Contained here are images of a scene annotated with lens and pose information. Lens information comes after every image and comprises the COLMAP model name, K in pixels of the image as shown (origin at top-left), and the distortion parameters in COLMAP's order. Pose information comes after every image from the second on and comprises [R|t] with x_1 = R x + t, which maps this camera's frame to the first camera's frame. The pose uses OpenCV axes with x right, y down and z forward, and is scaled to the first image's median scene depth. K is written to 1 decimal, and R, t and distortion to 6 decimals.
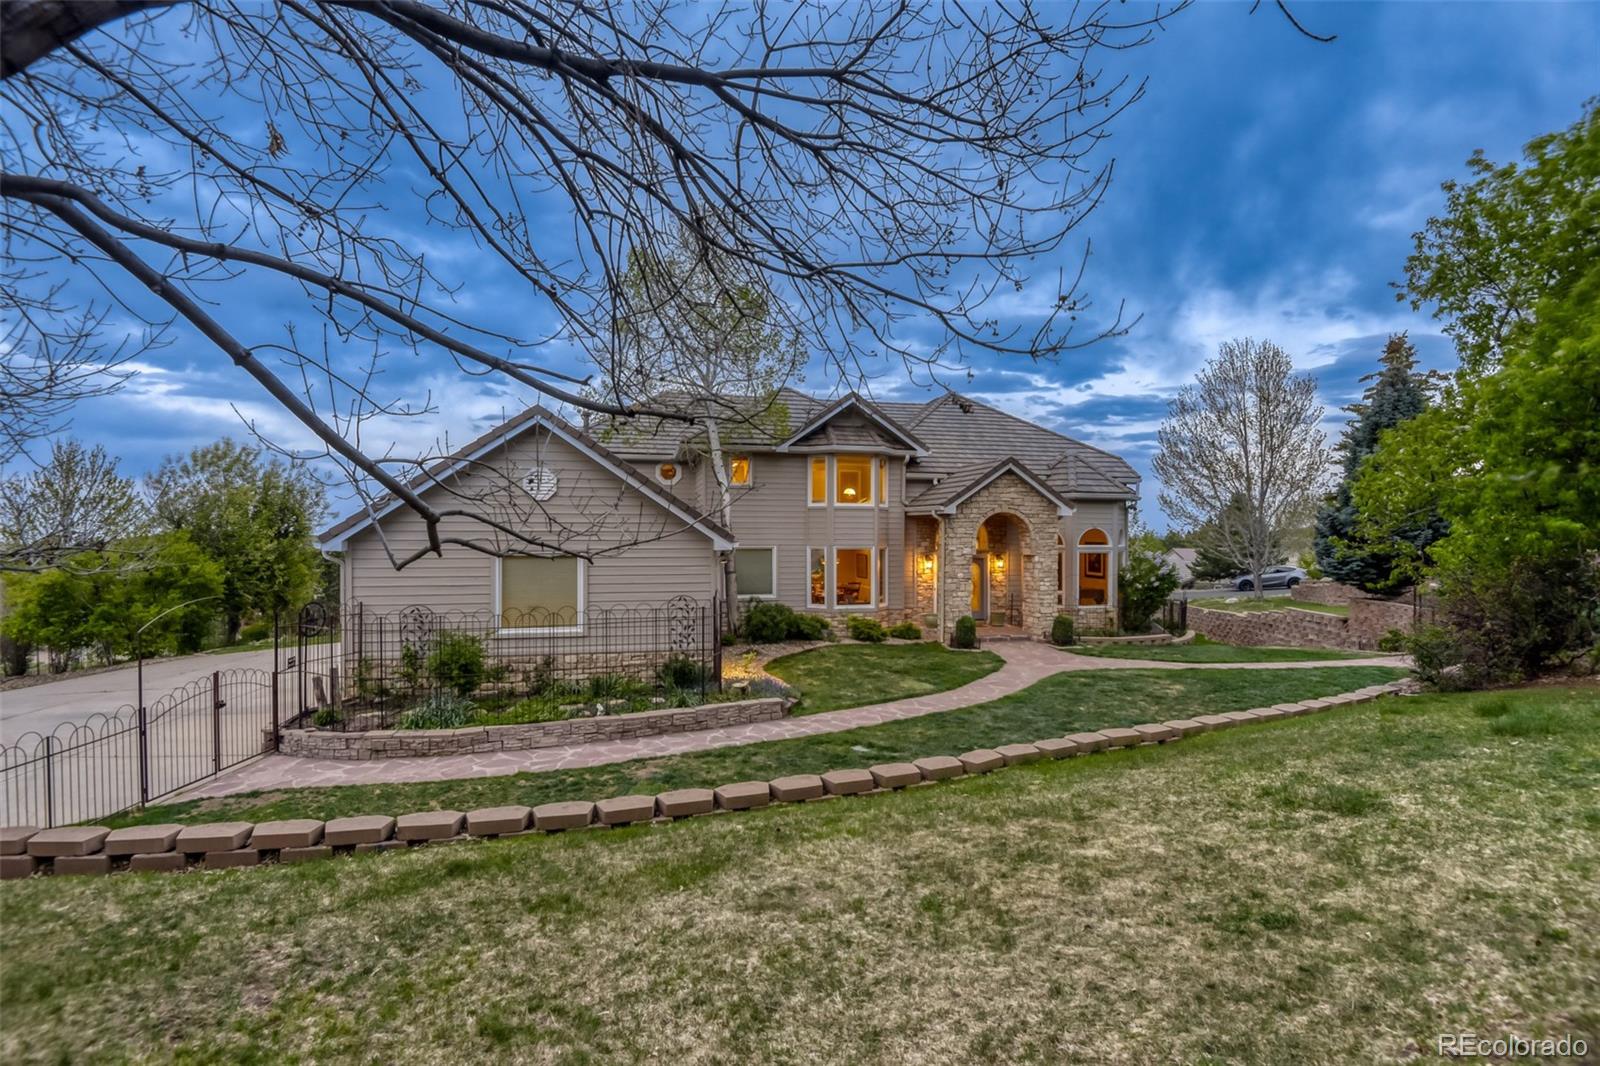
lens RADIAL K [[742.4, 0, 799.2], [0, 742.4, 534.4], [0, 0, 1]] dist [0.008341, -0.010970]
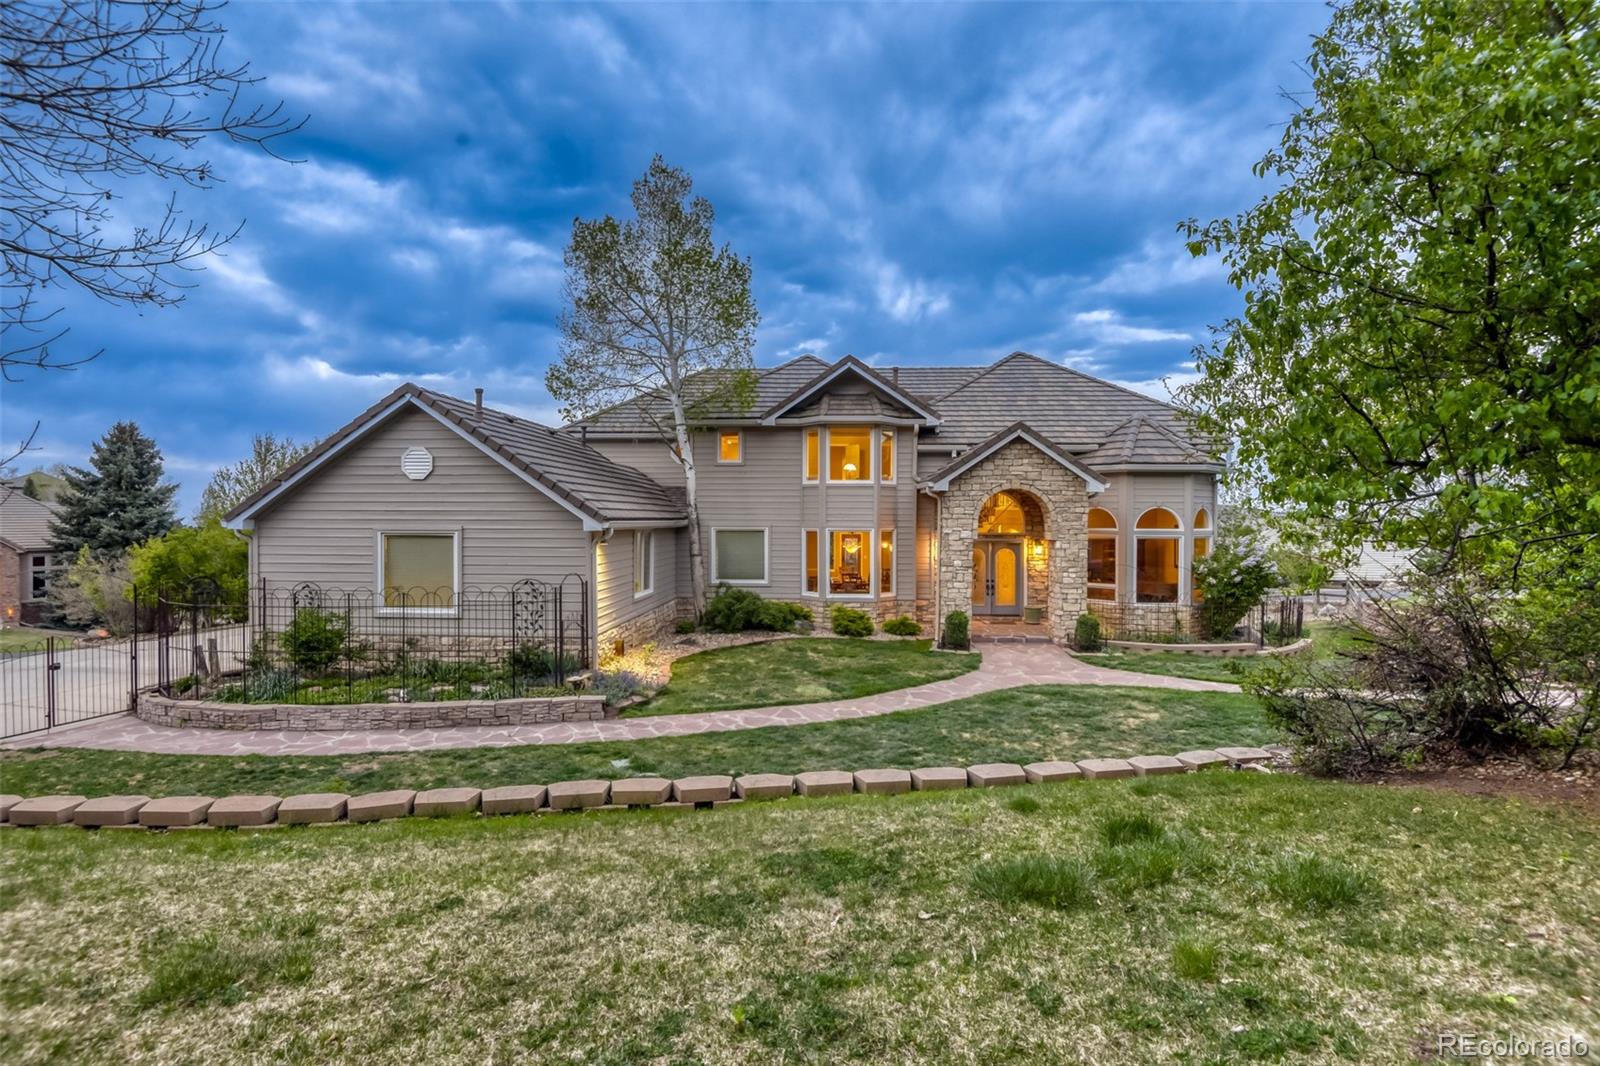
lens RADIAL K [[742.4, 0, 808.9], [0, 742.4, 524.4], [0, 0, 1]] dist [0.008341, -0.010970]
pose [[0.957213, 0.003778, -0.289359, 0.306971], [-0.001085, 0.999955, 0.009467, 0.002840], [0.289382, -0.008748, 0.957174, 0.139730]]
